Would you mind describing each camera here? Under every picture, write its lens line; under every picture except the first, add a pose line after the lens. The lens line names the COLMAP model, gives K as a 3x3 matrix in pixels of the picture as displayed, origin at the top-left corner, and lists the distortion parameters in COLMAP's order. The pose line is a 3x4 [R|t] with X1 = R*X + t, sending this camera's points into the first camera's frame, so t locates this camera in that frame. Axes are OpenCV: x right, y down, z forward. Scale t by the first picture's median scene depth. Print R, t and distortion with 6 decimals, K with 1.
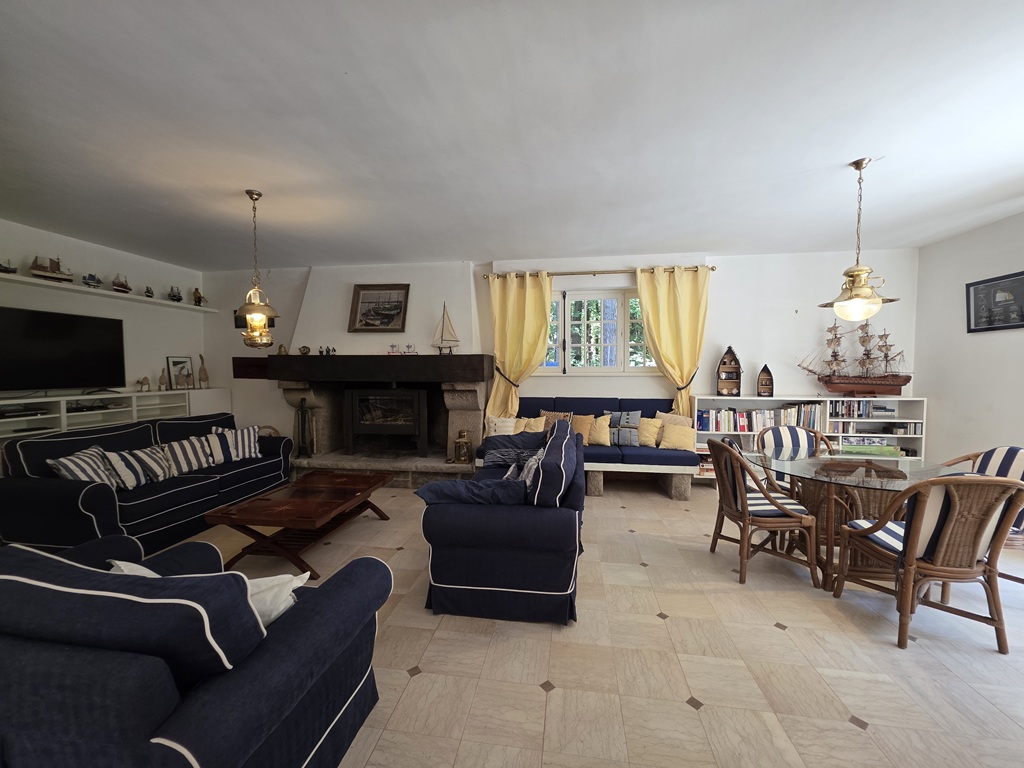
lens RADIAL K [[409.1, 0, 515.8], [0, 409.1, 383.9], [0, 0, 1]] dist [0.000614, 0.000014]
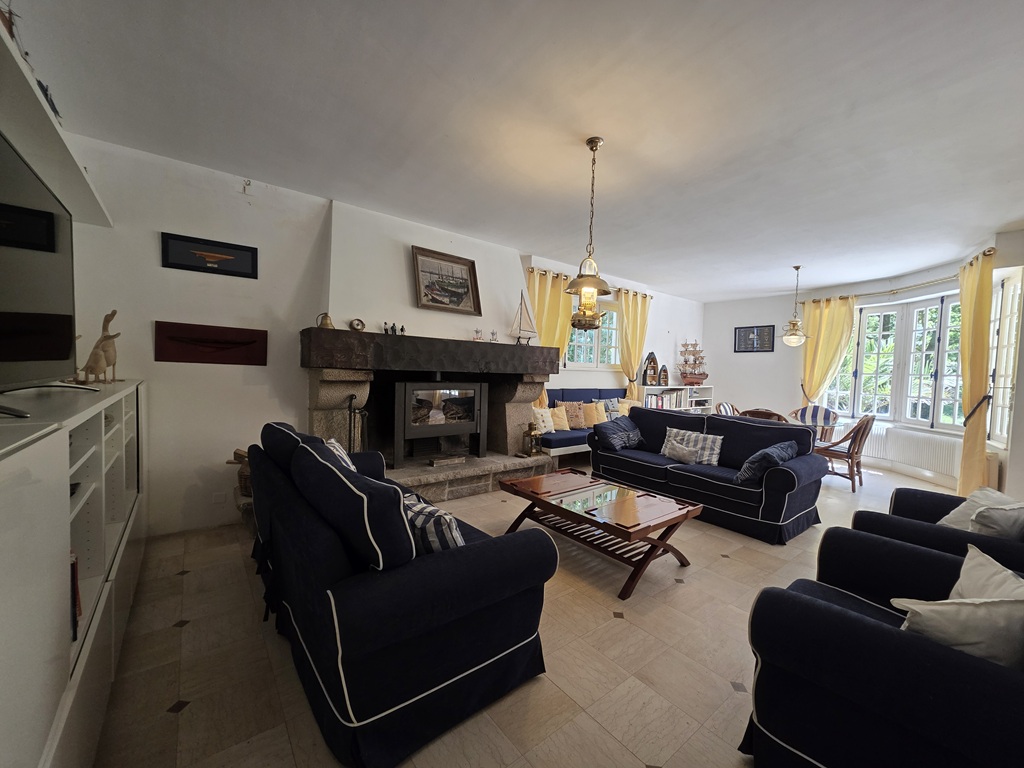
lens RADIAL K [[409.1, 0, 516.8], [0, 409.1, 387.2], [0, 0, 1]] dist [0.000614, 0.000014]
pose [[0.681218, -0.009825, 0.732015, -0.848404], [-0.000427, 0.999904, 0.013818, 0.013085], [-0.732081, -0.009726, 0.681148, 0.340040]]
